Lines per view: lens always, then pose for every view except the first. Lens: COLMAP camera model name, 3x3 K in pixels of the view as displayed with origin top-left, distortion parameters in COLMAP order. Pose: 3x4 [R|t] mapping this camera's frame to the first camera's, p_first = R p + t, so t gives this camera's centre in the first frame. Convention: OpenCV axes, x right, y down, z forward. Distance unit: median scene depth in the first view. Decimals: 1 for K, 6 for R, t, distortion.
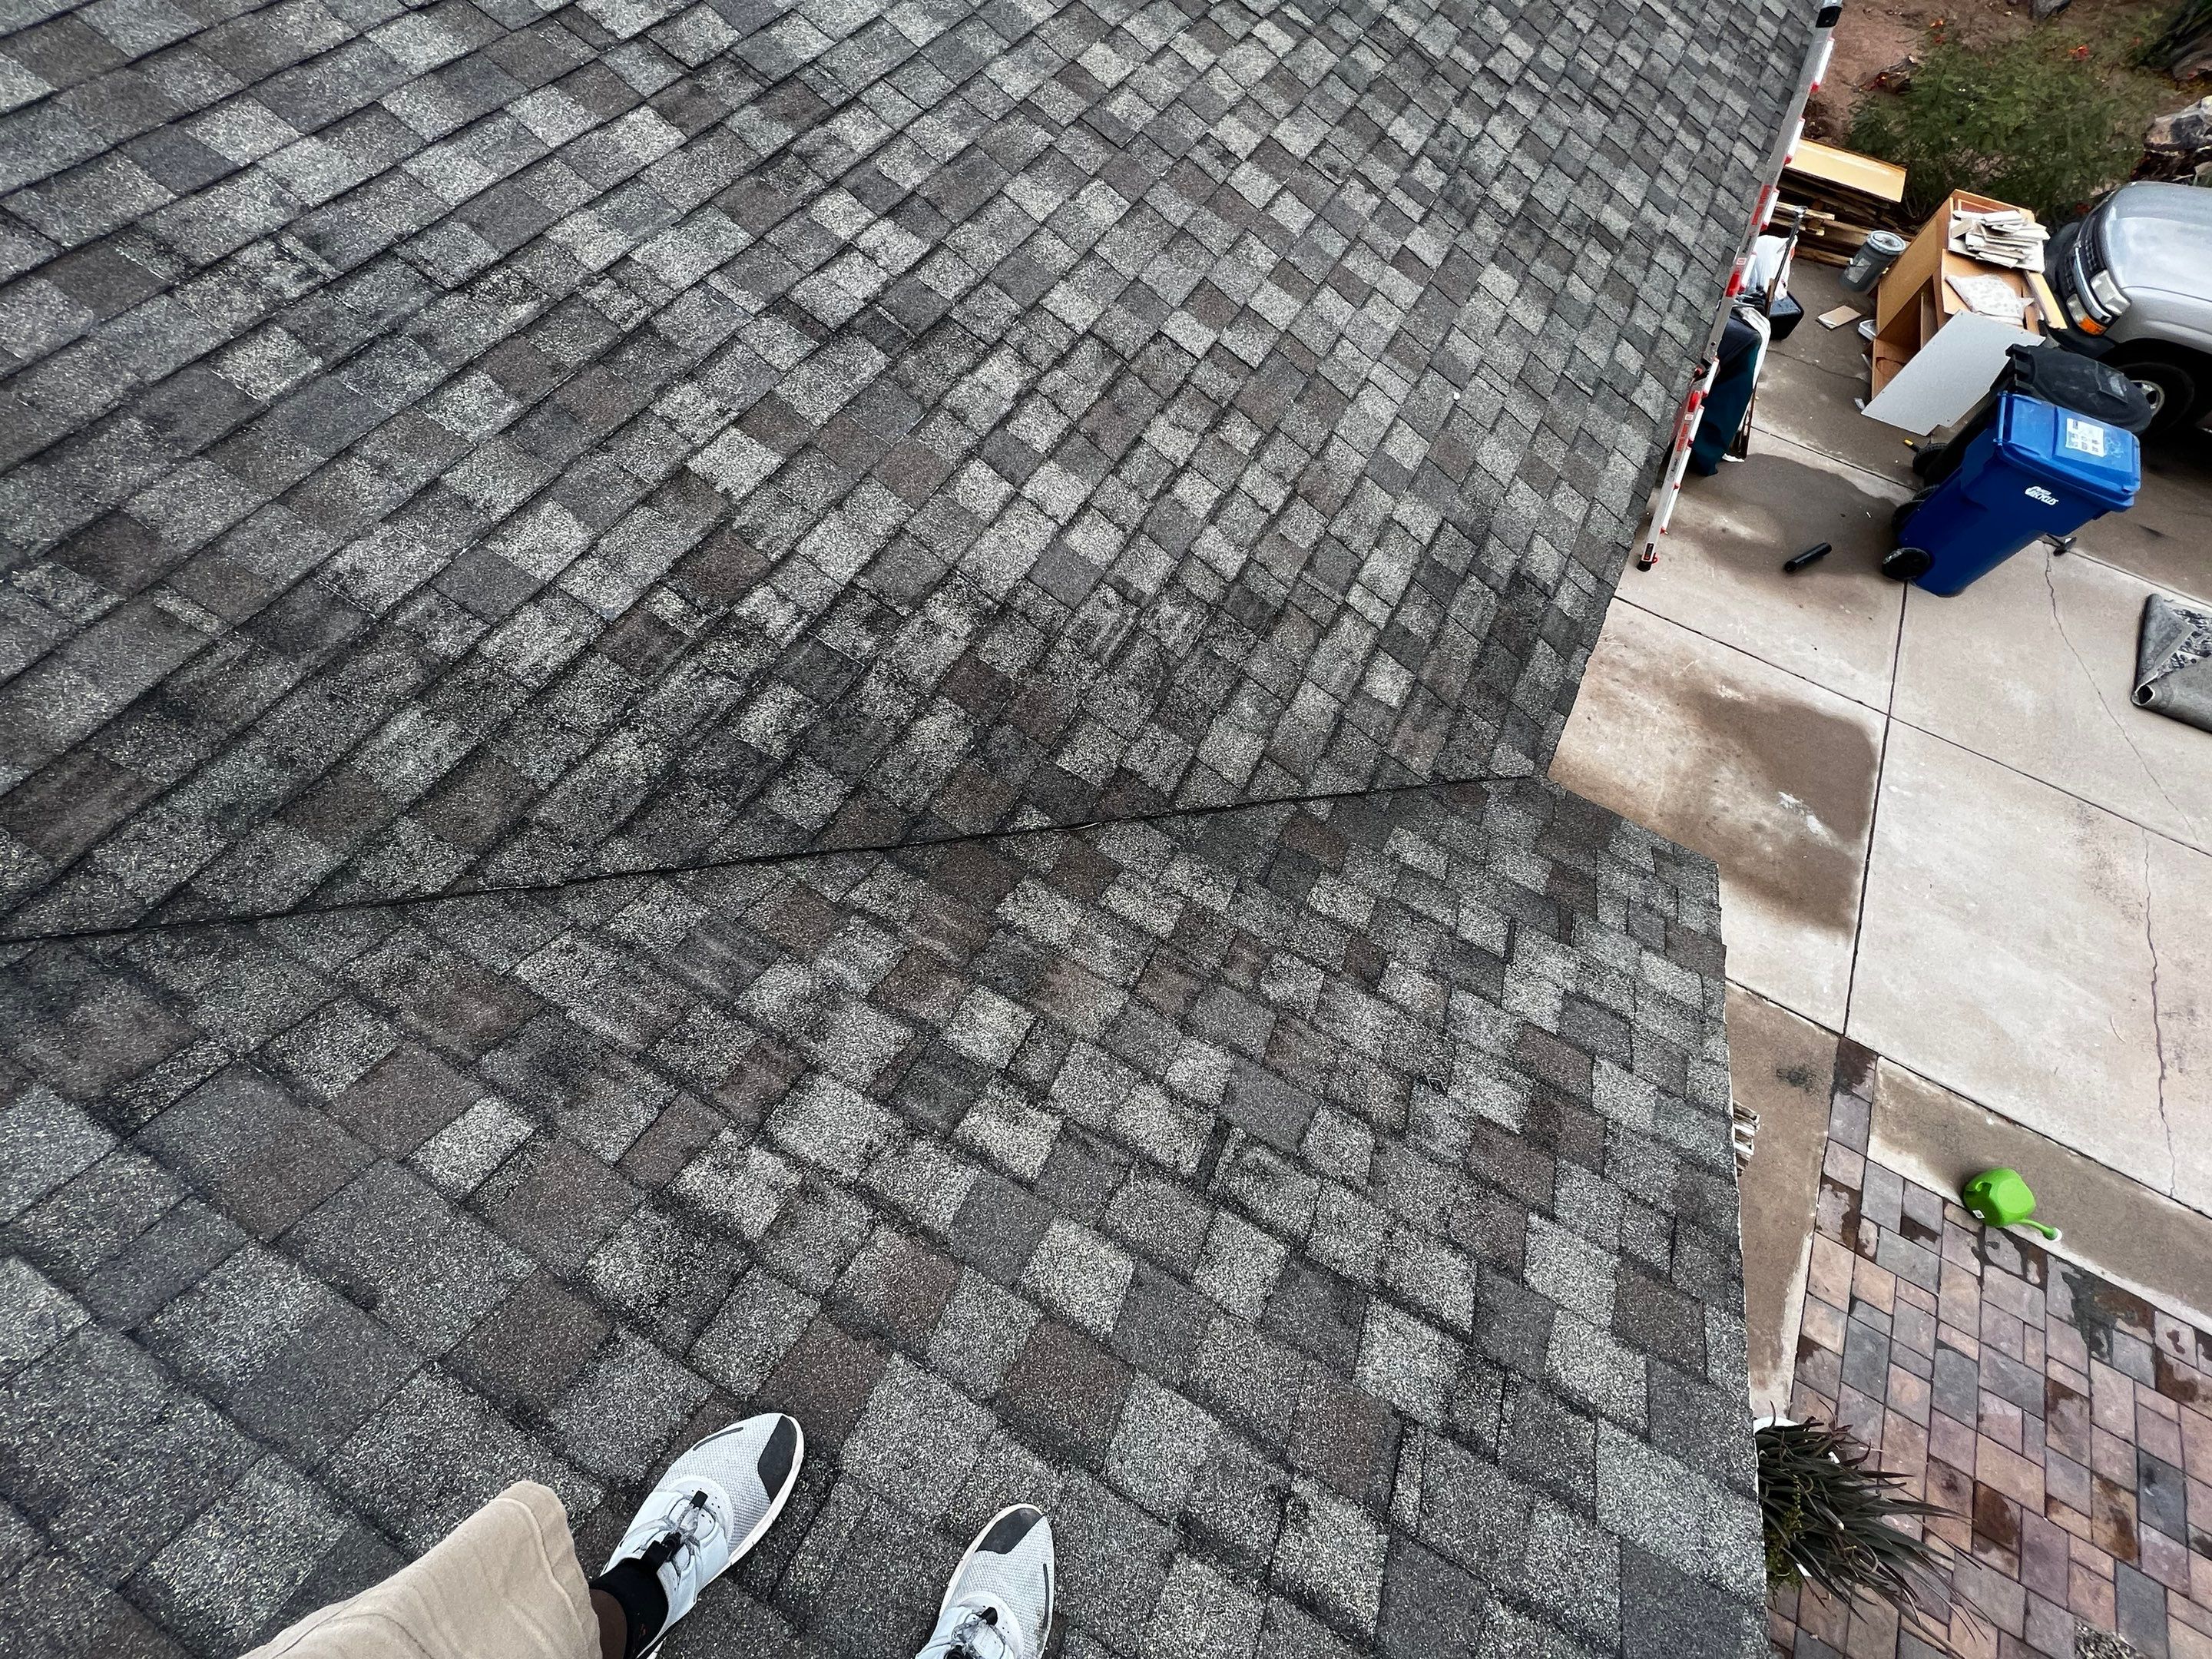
lens RADIAL K [[882.1, 0, 1104.0], [0, 882.1, 824.7], [0, 0, 1]] dist [-0.000864, 0.000183]
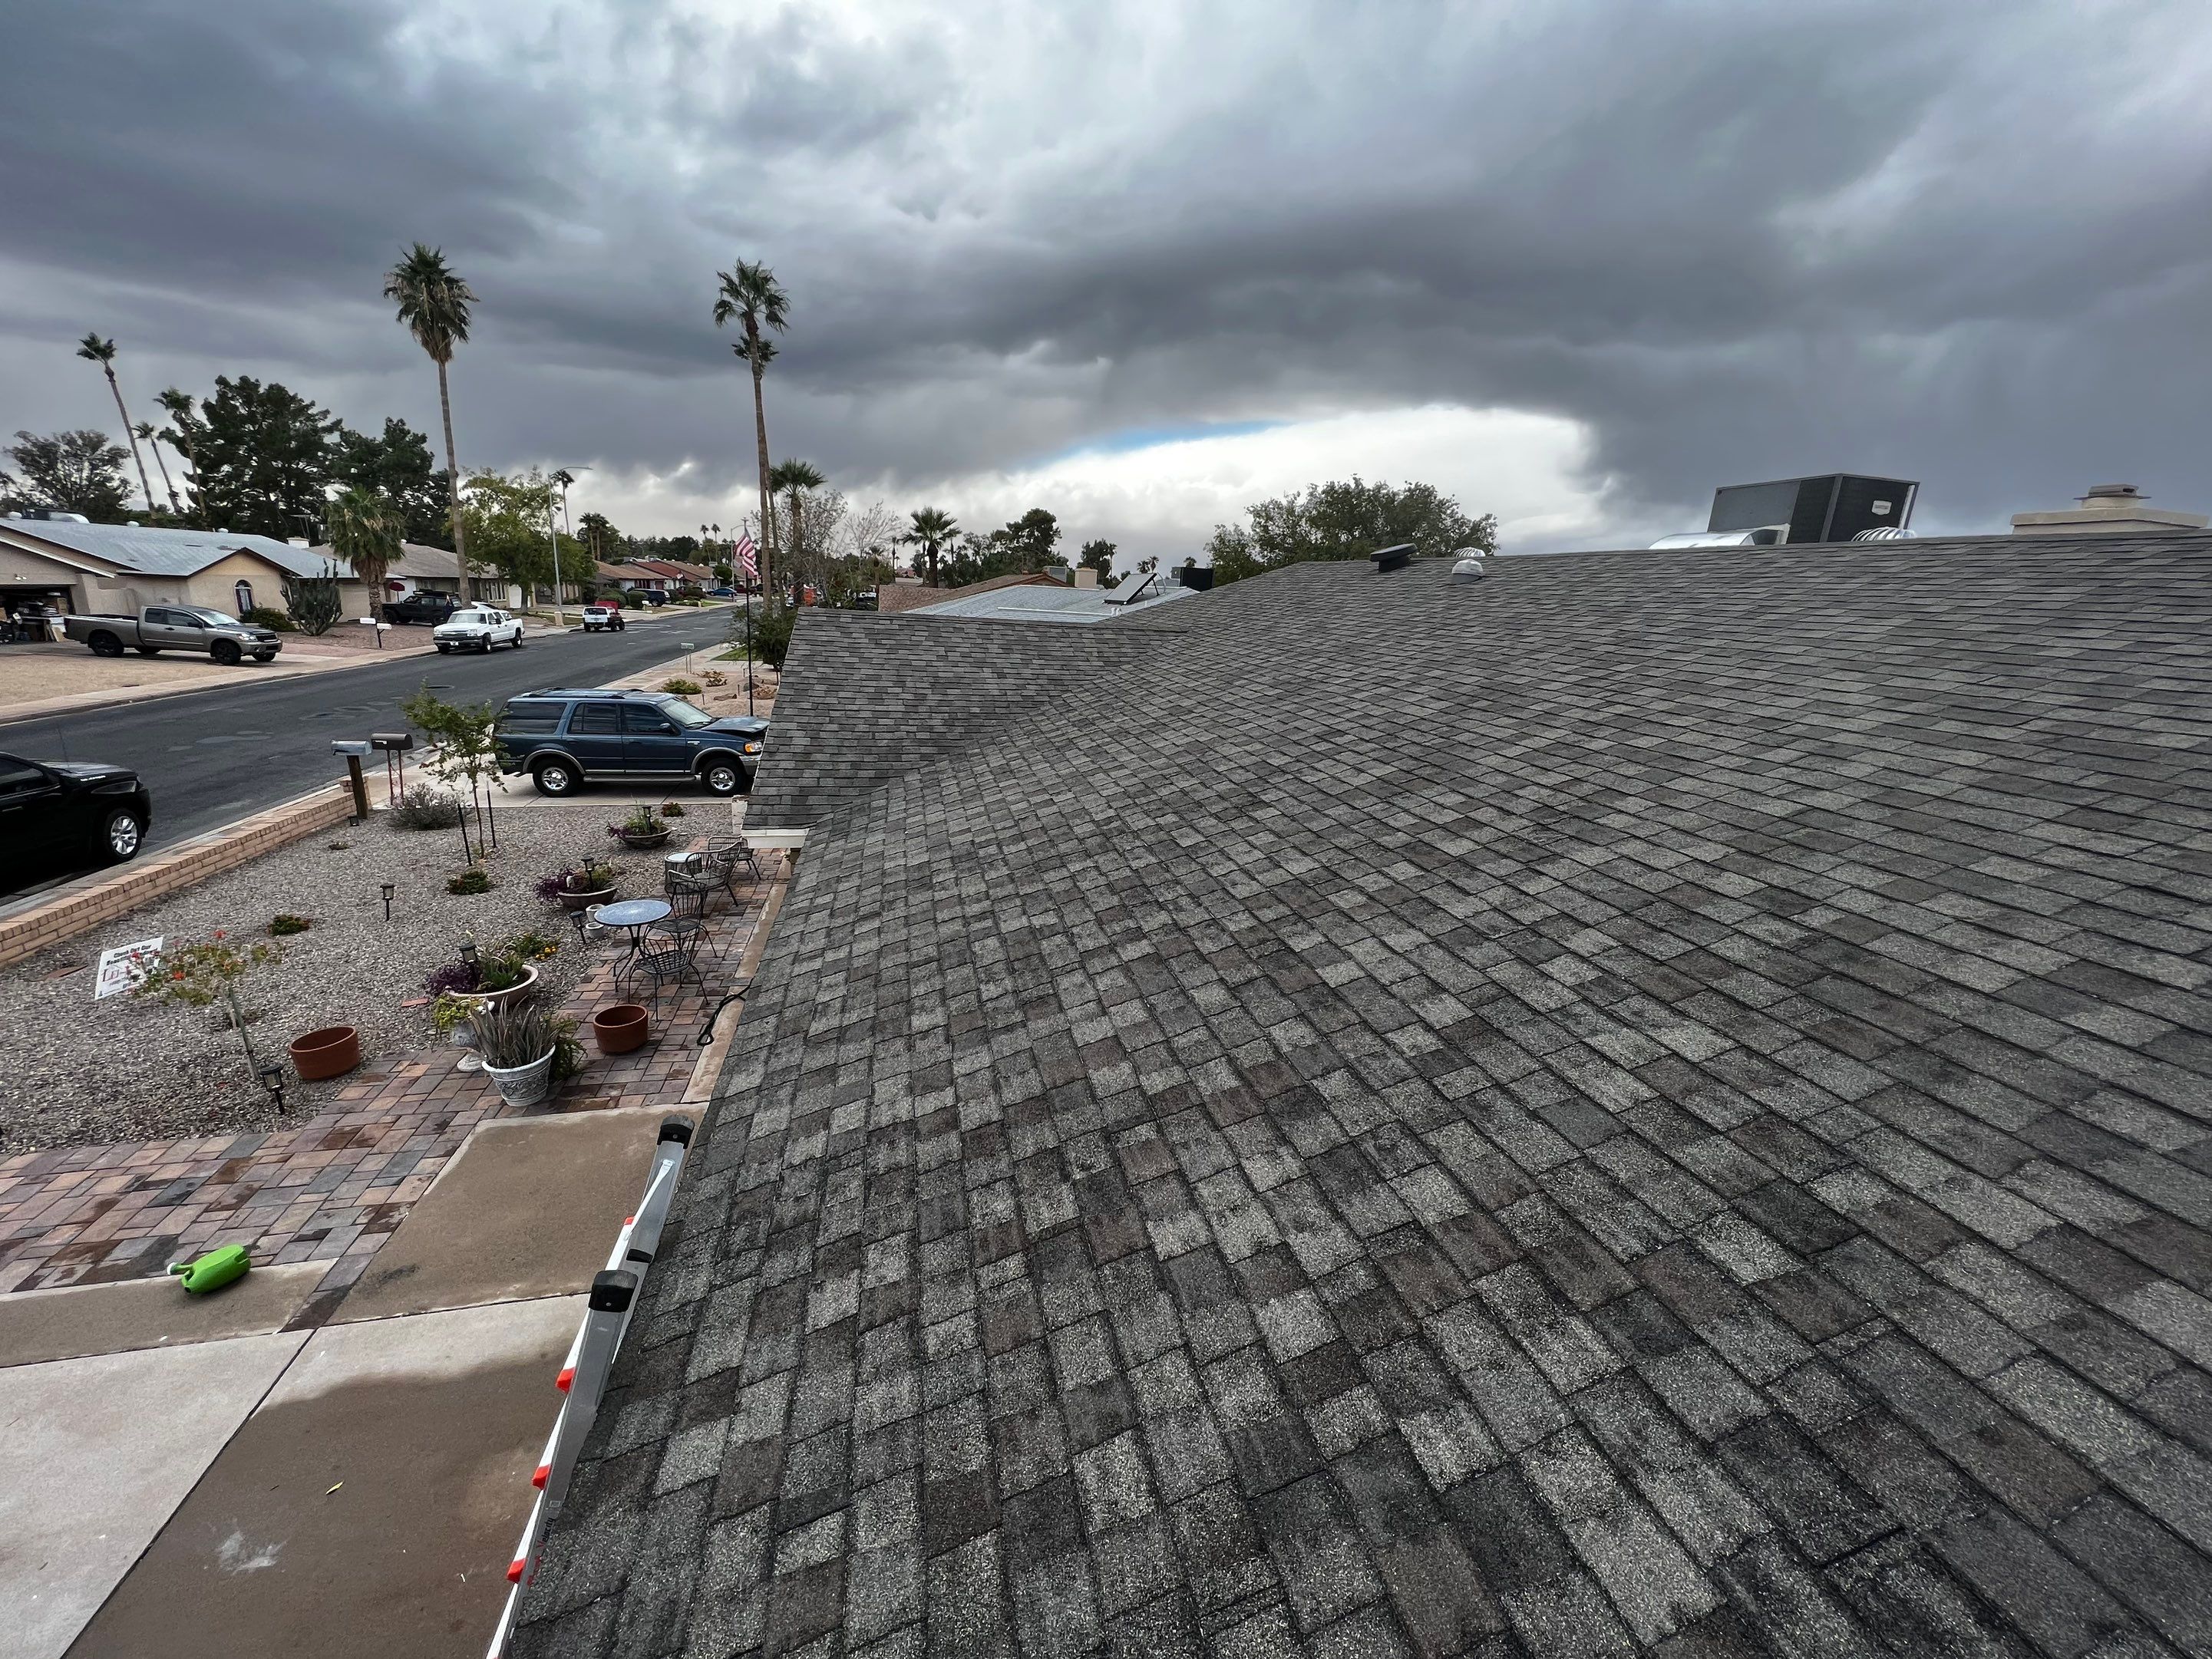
lens RADIAL K [[882.8, 0, 1108.6], [0, 882.8, 838.3], [0, 0, 1]] dist [-0.000423, 0.000290]
pose [[-0.741803, 0.075227, -0.666385, 2.033690], [-0.637898, 0.227448, 0.735767, -3.288337], [0.206918, 0.970880, -0.120735, 1.924587]]
